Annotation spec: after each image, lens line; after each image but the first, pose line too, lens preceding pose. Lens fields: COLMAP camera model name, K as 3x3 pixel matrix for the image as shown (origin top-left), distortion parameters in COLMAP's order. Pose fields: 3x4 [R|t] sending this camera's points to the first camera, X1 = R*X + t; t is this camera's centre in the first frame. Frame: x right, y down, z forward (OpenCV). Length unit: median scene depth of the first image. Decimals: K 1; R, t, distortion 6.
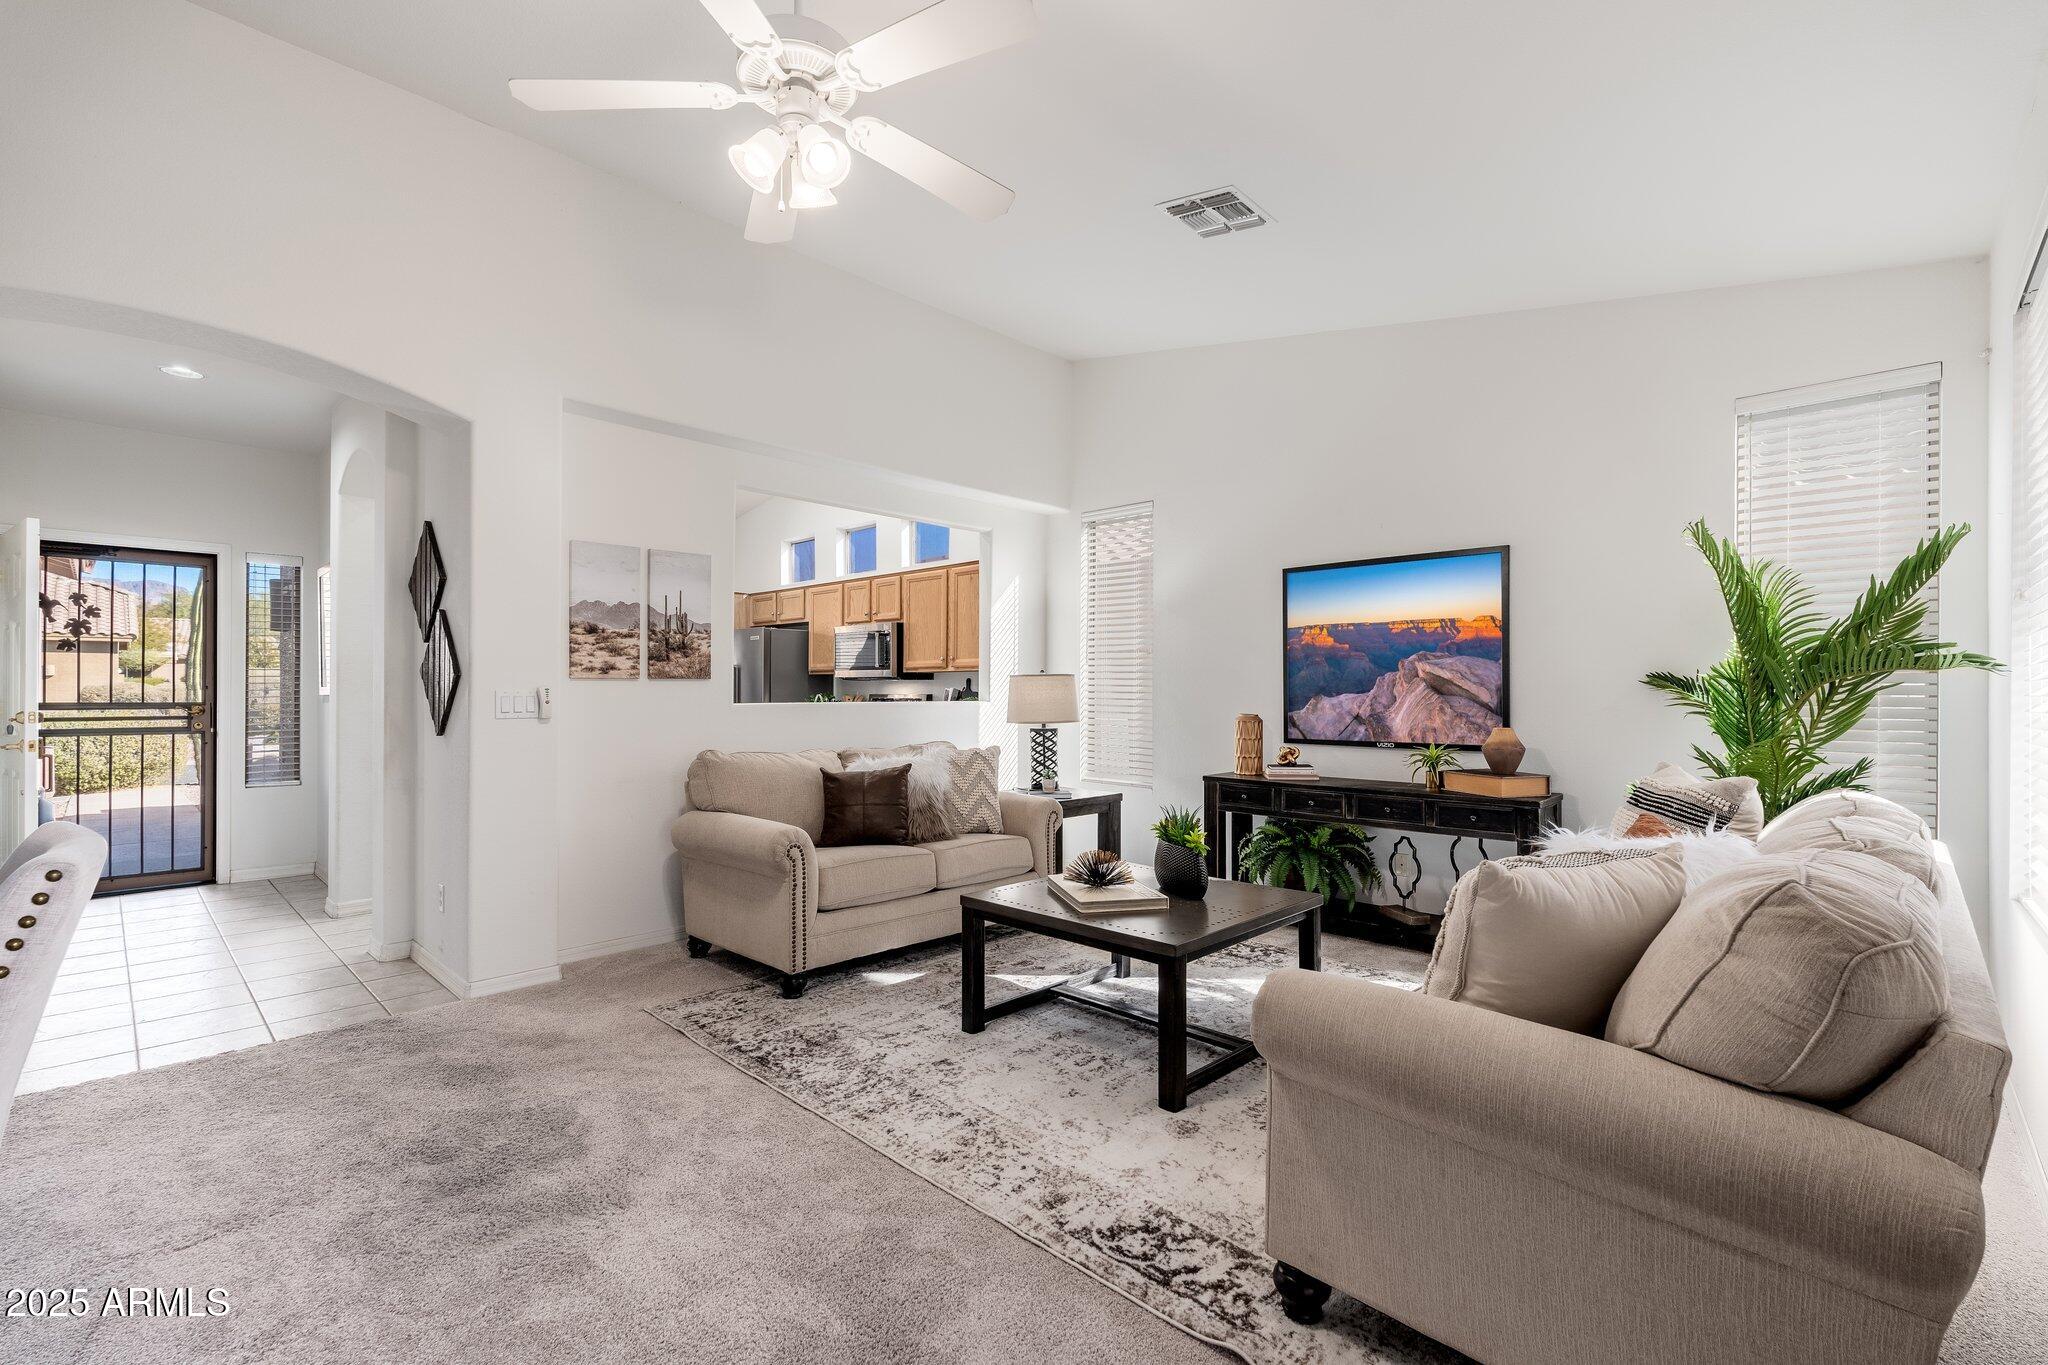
lens RADIAL K [[902.4, 0, 1034.5], [0, 902.4, 692.3], [0, 0, 1]] dist [-0.004626, -0.000575]
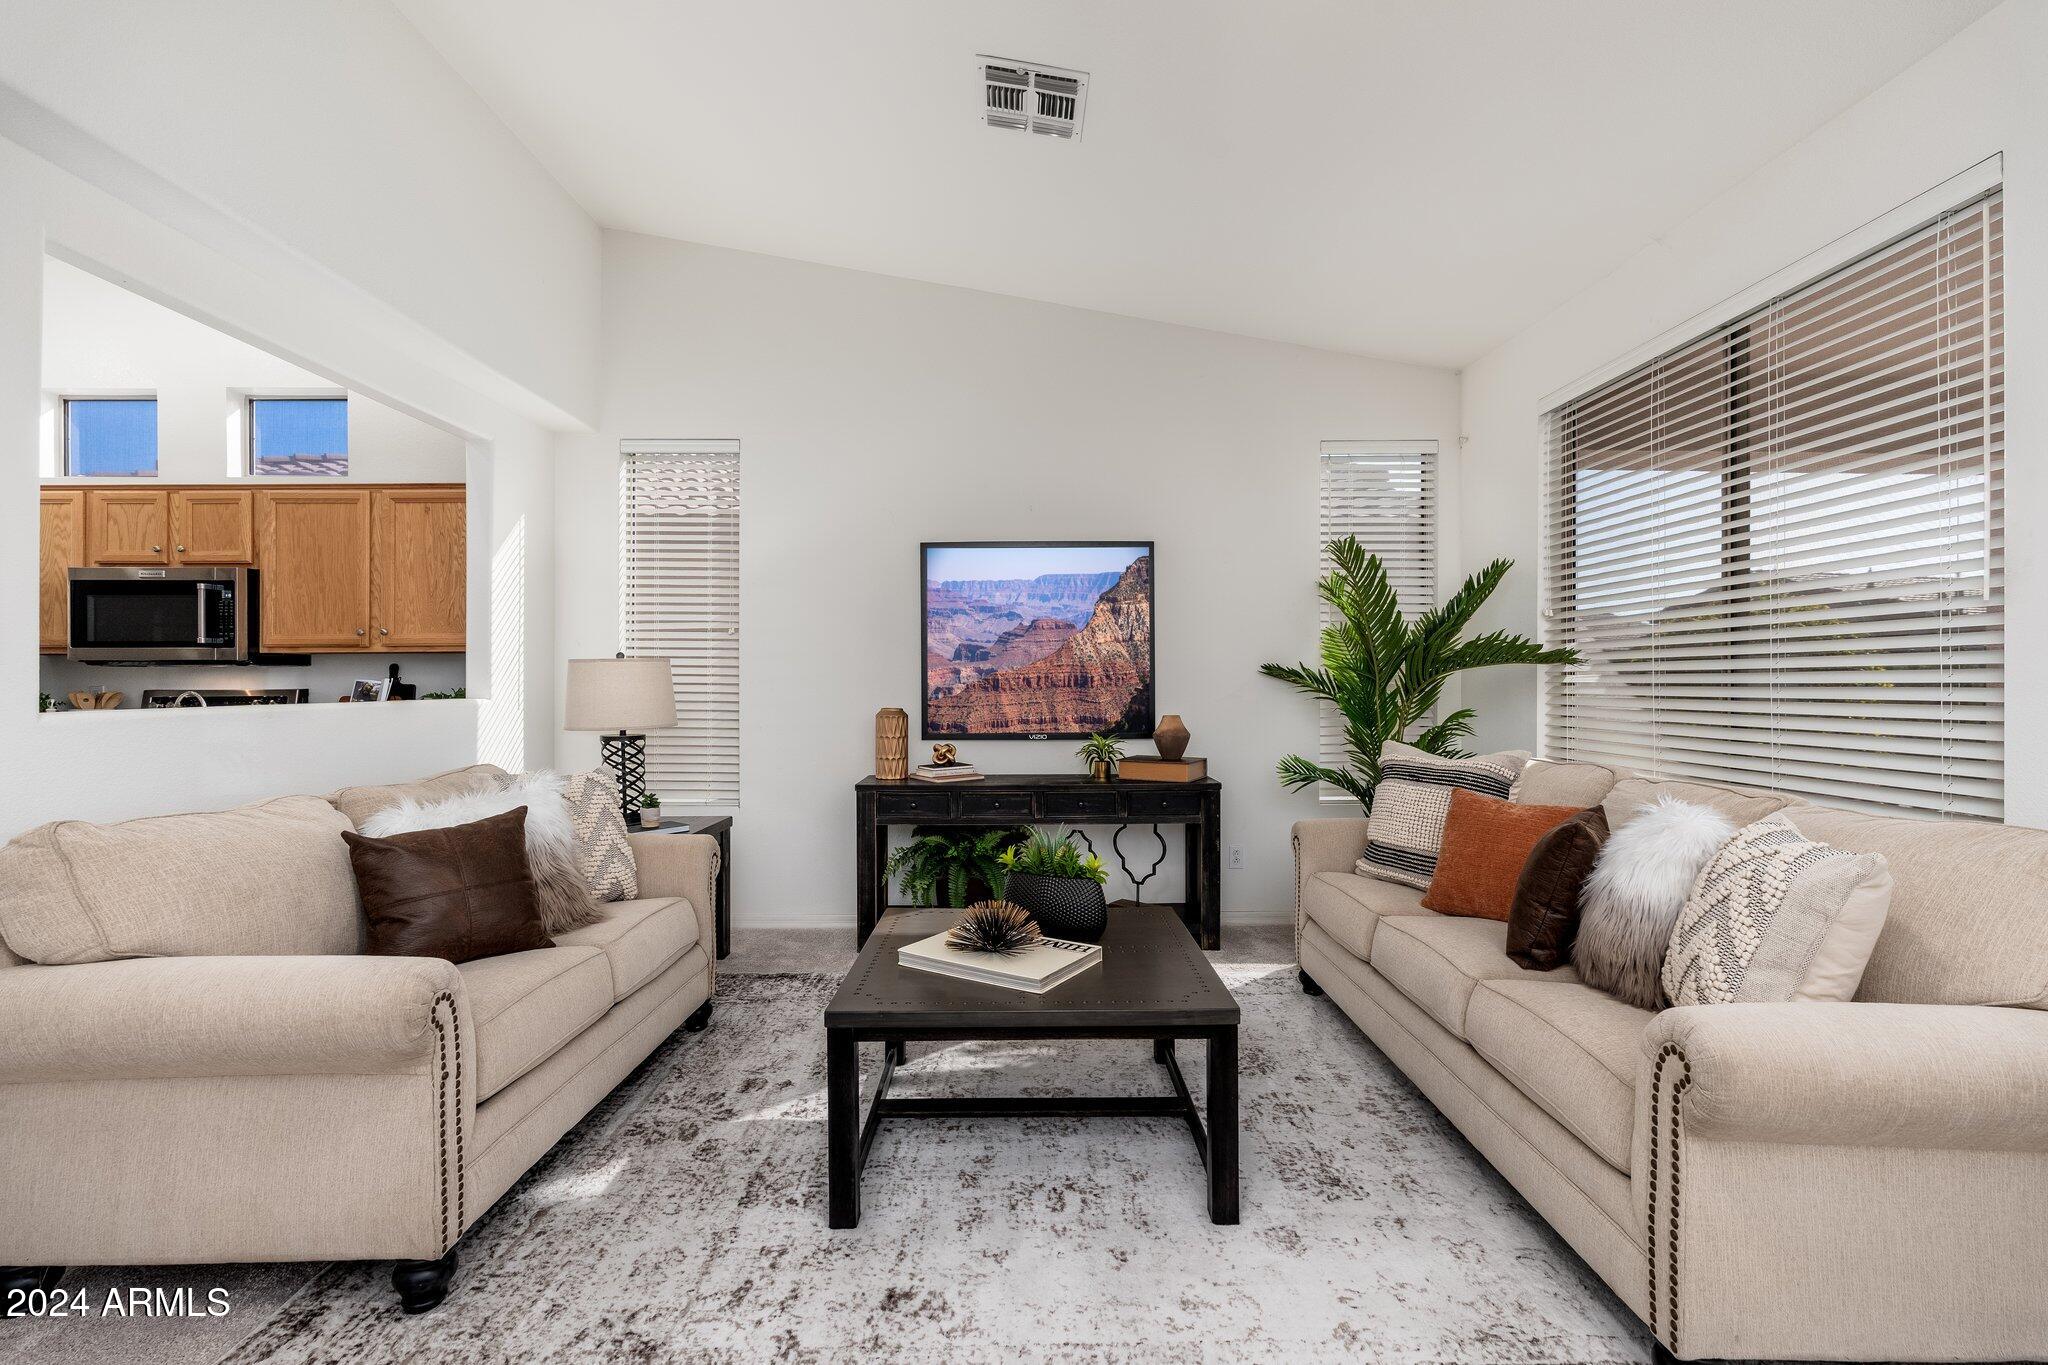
lens RADIAL K [[902.4, 0, 1028.8], [0, 902.4, 679.6], [0, 0, 1]] dist [-0.004626, -0.000575]
pose [[0.714080, -0.002265, 0.700061, -0.337560], [0.004131, 0.999991, -0.000978, -0.002168], [-0.700052, 0.003590, 0.714082, 0.371633]]
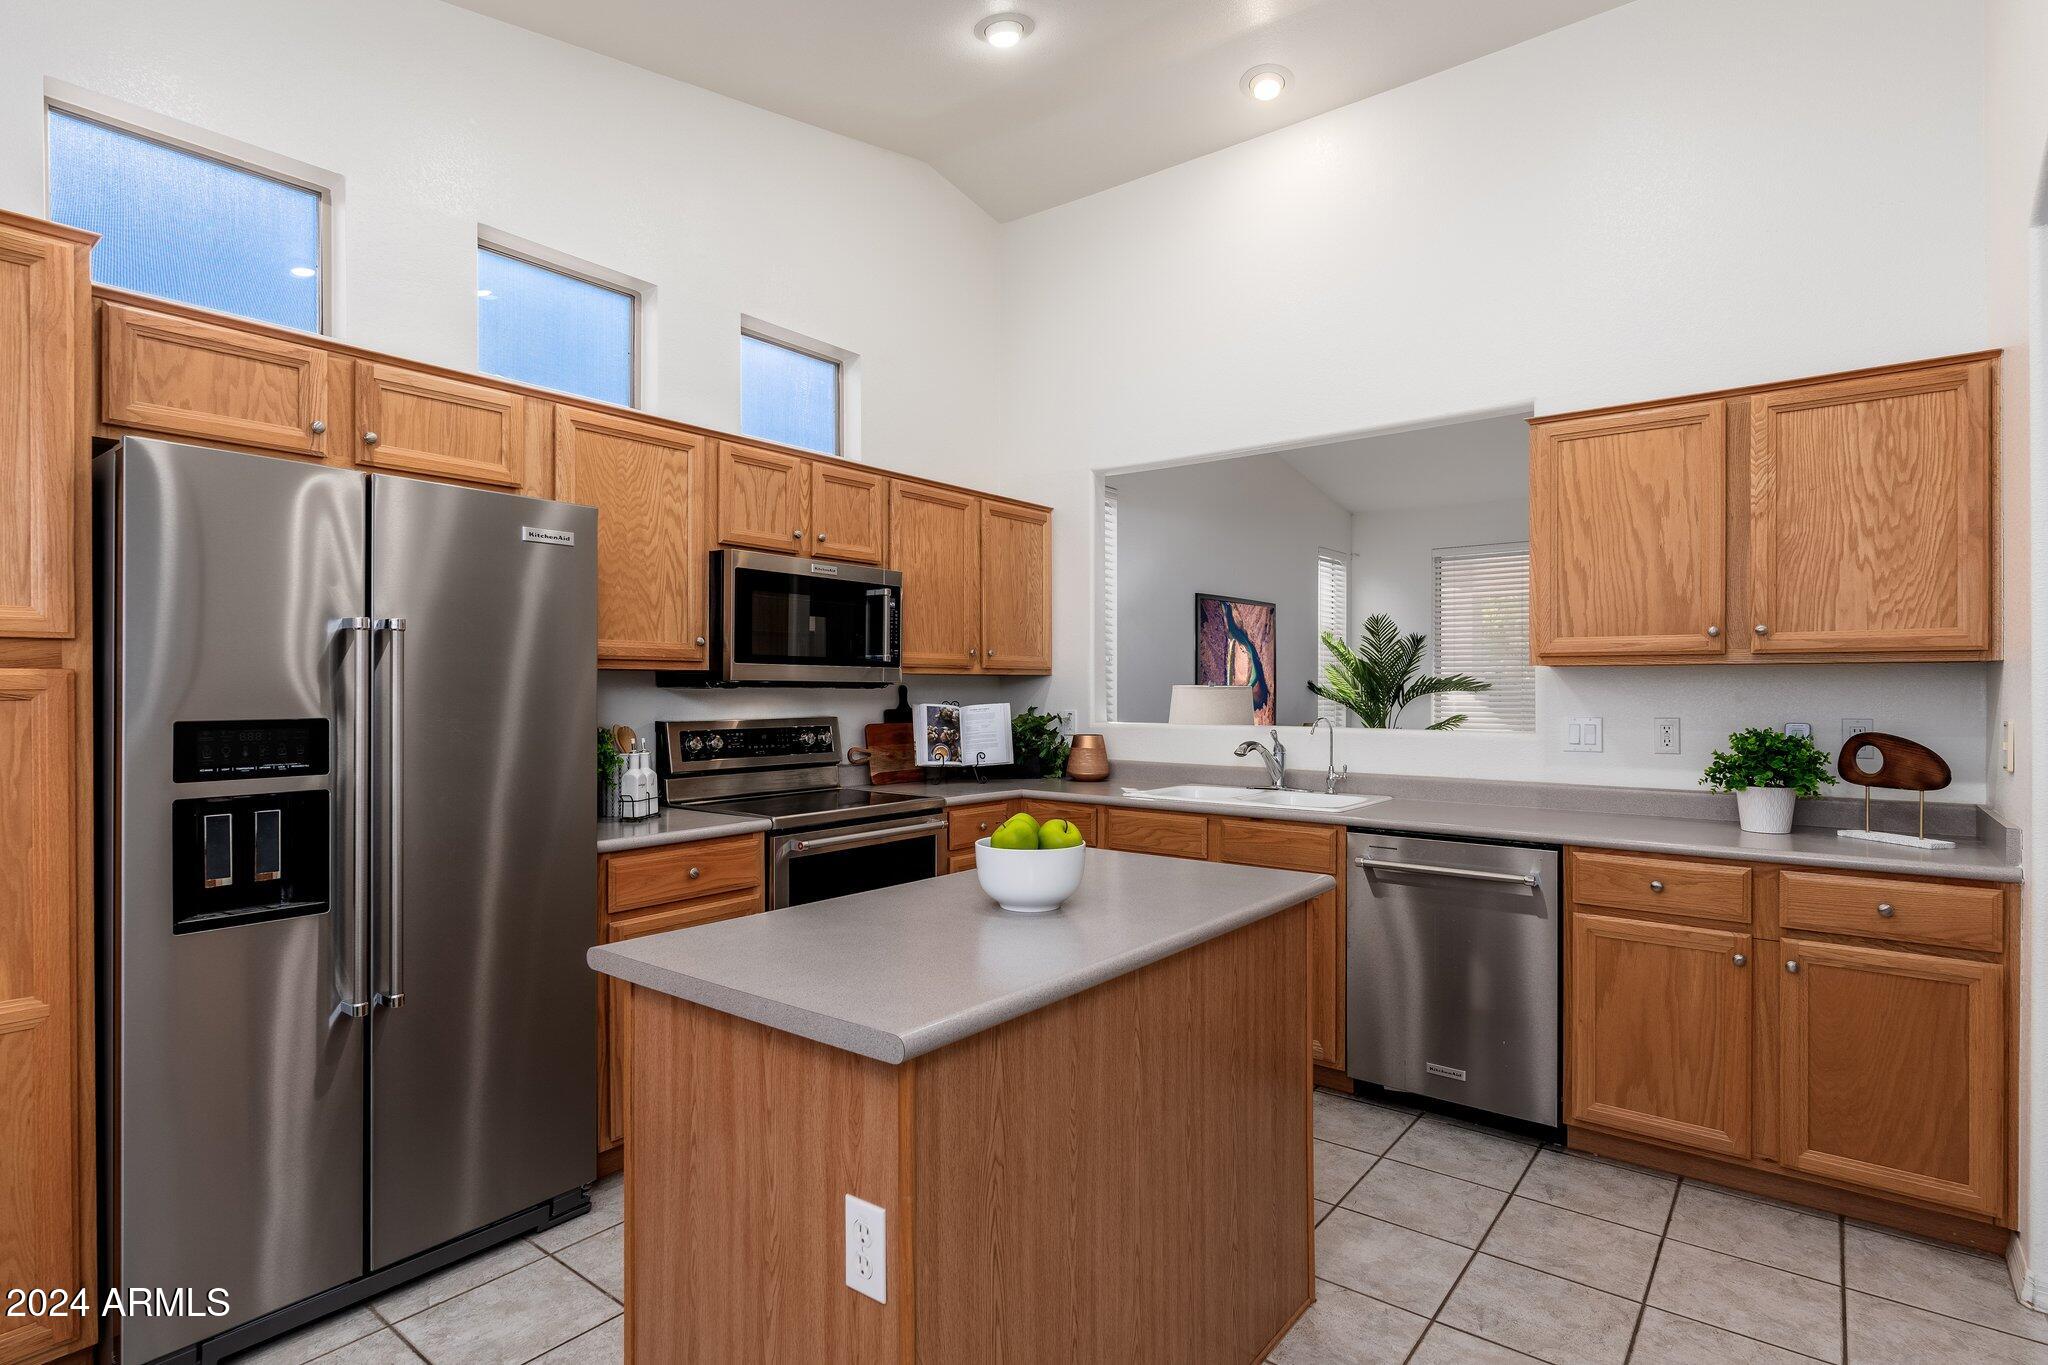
lens RADIAL K [[1020.6, 0, 1041.8], [0, 1020.6, 684.6], [0, 0, 1]] dist [0.001171, -0.000199]
pose [[-0.113621, -0.002892, 0.993520, -1.218545], [-0.004653, 0.999986, 0.002379, -0.029165], [-0.993513, -0.004352, -0.113633, 1.670426]]
